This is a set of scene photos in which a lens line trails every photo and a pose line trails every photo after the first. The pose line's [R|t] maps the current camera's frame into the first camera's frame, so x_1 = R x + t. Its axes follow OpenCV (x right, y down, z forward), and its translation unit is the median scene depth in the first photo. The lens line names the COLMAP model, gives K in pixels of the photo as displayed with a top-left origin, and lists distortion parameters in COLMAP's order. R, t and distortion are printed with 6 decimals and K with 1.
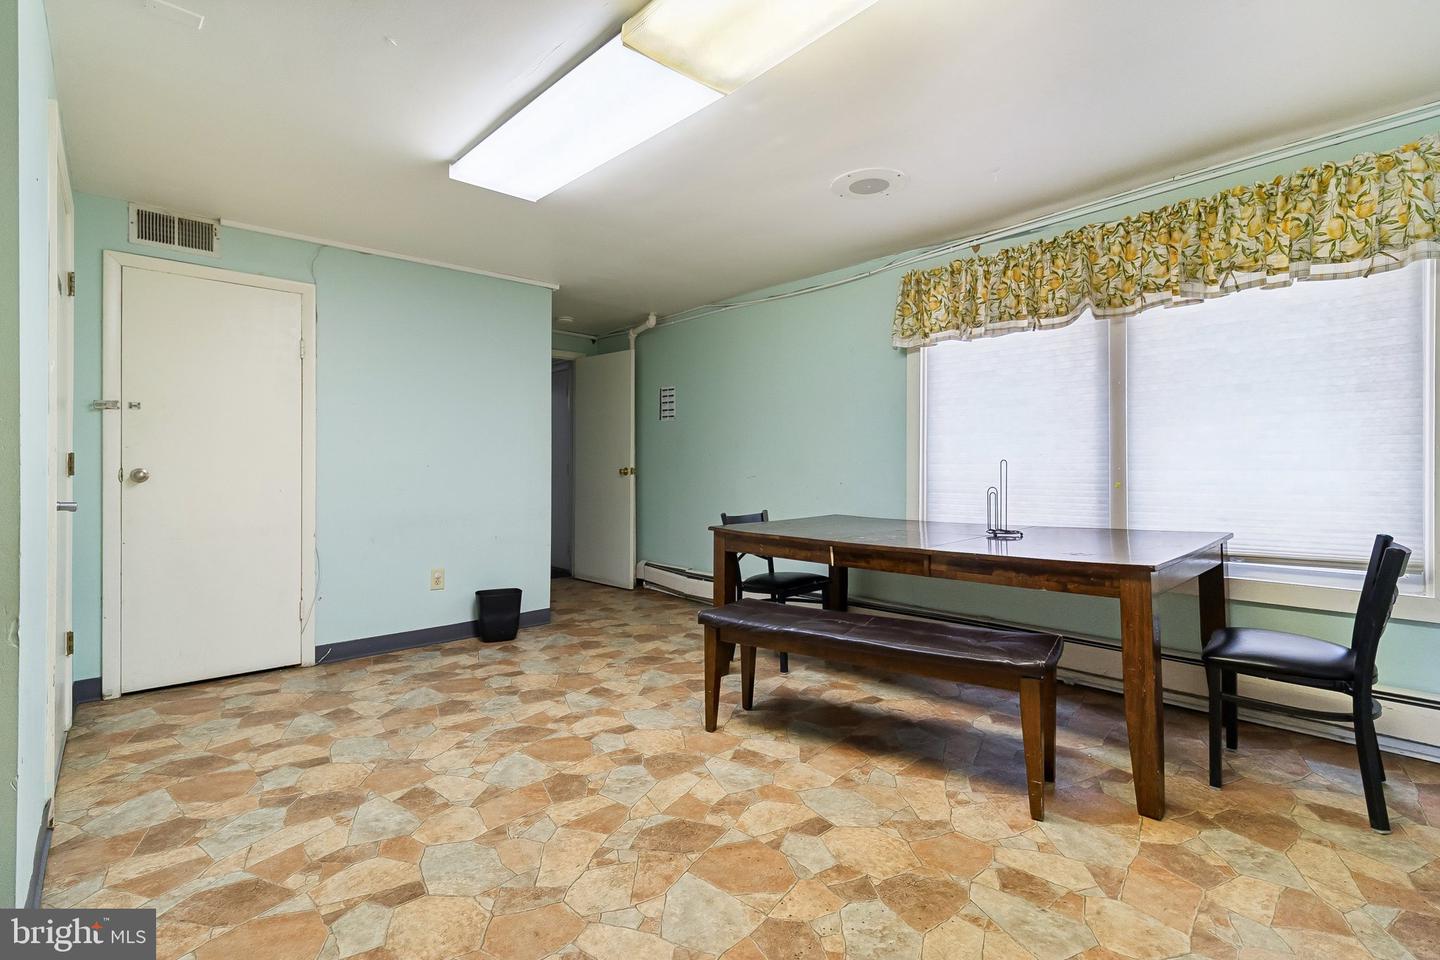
lens RADIAL K [[669.1, 0, 728.3], [0, 669.1, 473.0], [0, 0, 1]] dist [0.000106, -0.000395]
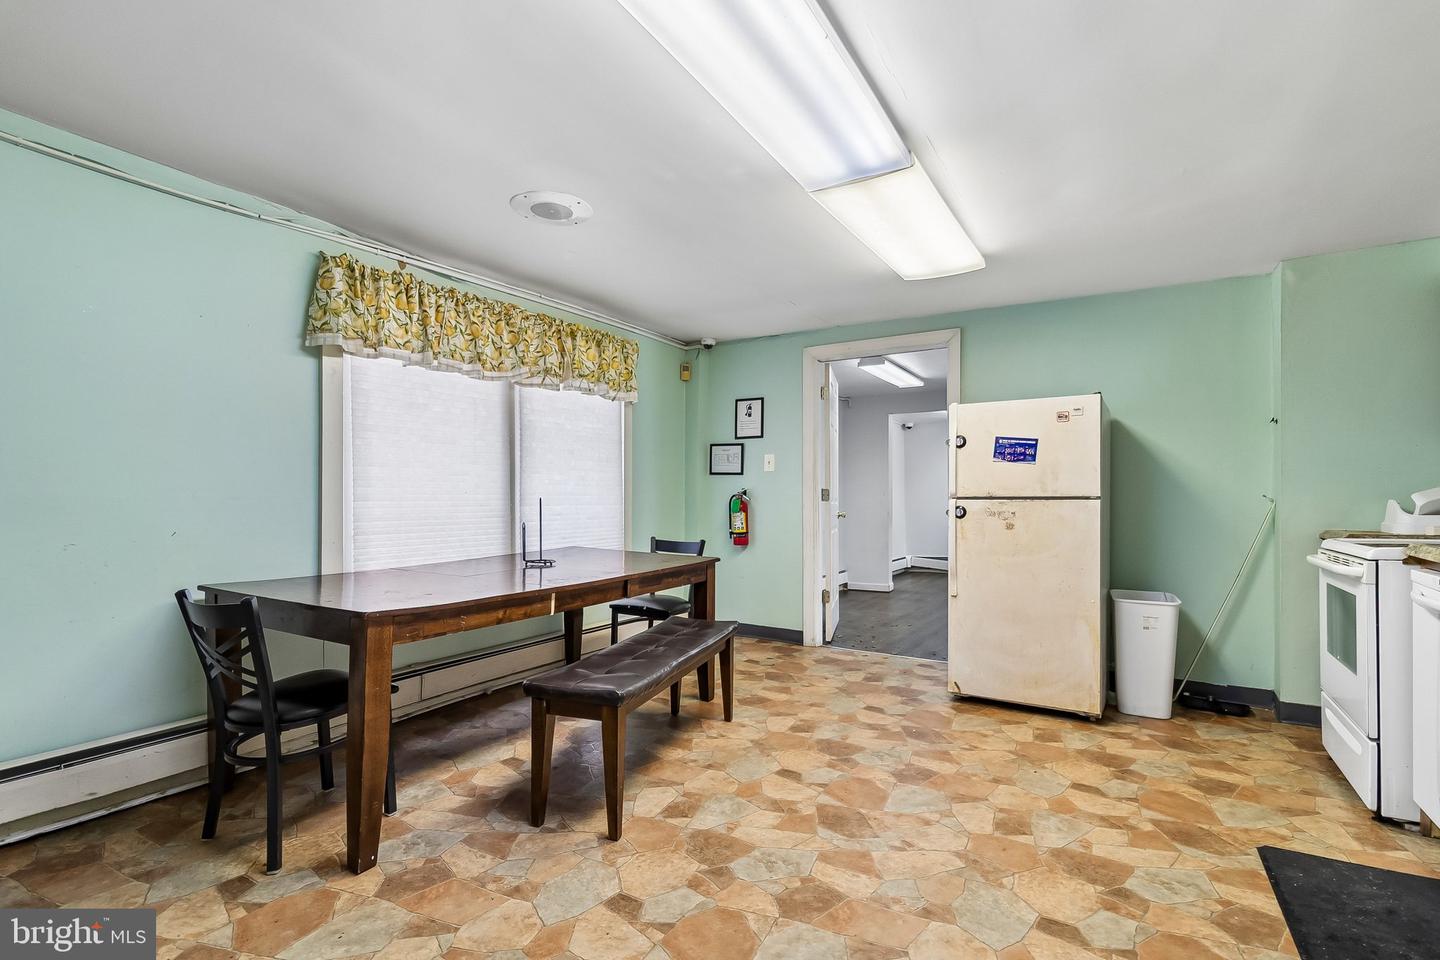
lens RADIAL K [[669.1, 0, 713.5], [0, 669.1, 509.8], [0, 0, 1]] dist [0.000106, -0.000395]
pose [[-0.254883, -0.013326, 0.966880, -0.934763], [0.010769, 0.999804, 0.016618, -0.018882], [-0.966912, 0.014648, -0.254689, 1.237838]]
